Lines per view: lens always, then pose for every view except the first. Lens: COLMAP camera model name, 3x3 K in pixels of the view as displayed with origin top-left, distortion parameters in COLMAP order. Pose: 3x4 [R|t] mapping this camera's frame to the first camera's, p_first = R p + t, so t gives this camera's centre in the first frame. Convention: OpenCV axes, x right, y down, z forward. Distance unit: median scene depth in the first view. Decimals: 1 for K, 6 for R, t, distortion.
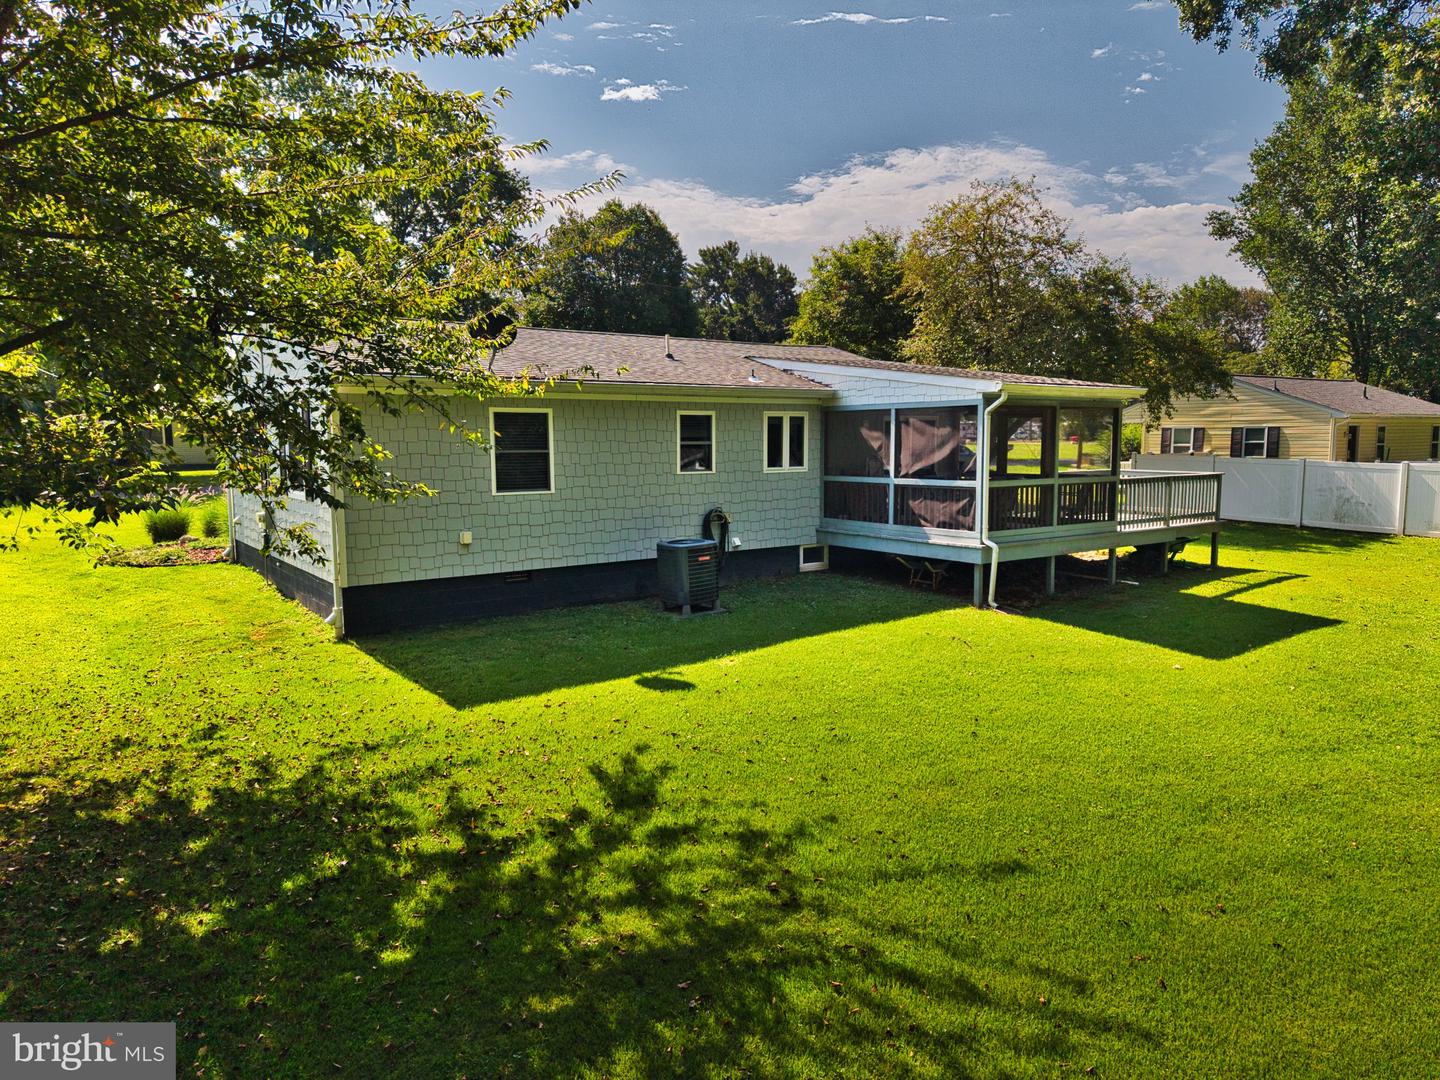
lens RADIAL K [[970.2, 0, 720.0], [0, 970.2, 540.0], [0, 0, 1]] dist [0.041252, -0.026405]
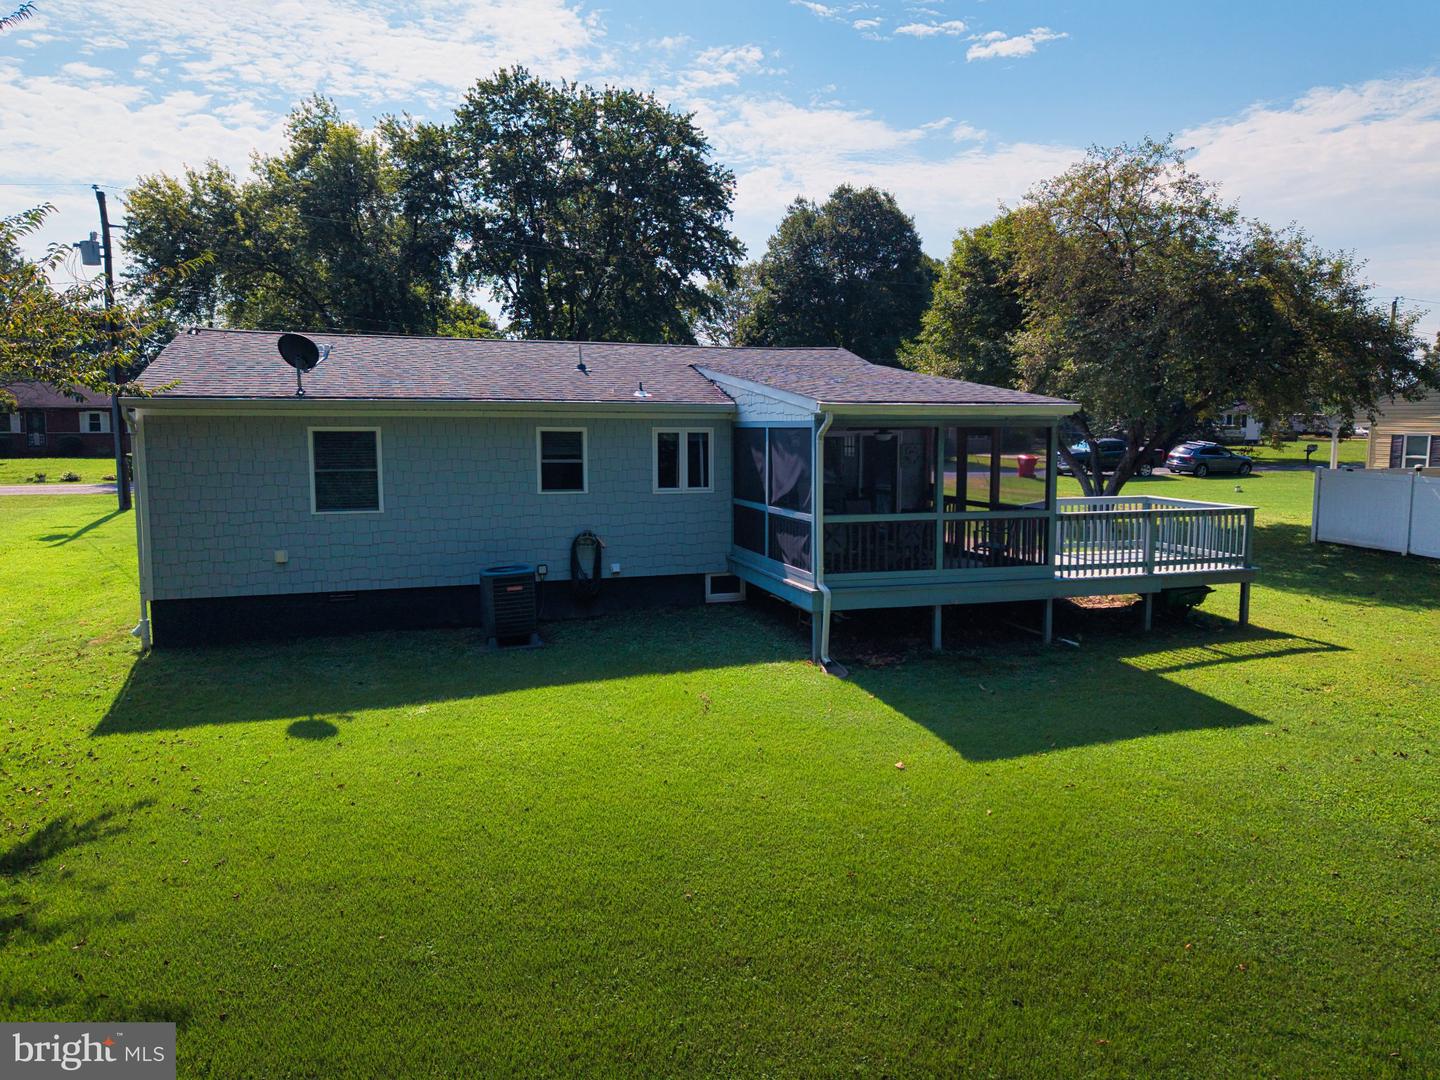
lens RADIAL K [[982.6, 0, 720.0], [0, 982.6, 540.0], [0, 0, 1]] dist [0.096947, -0.150629]
pose [[0.952509, 0.042091, -0.301587, 0.424686], [-0.039209, 0.999109, 0.015606, -0.046422], [0.301975, -0.003040, 0.953311, 0.136536]]
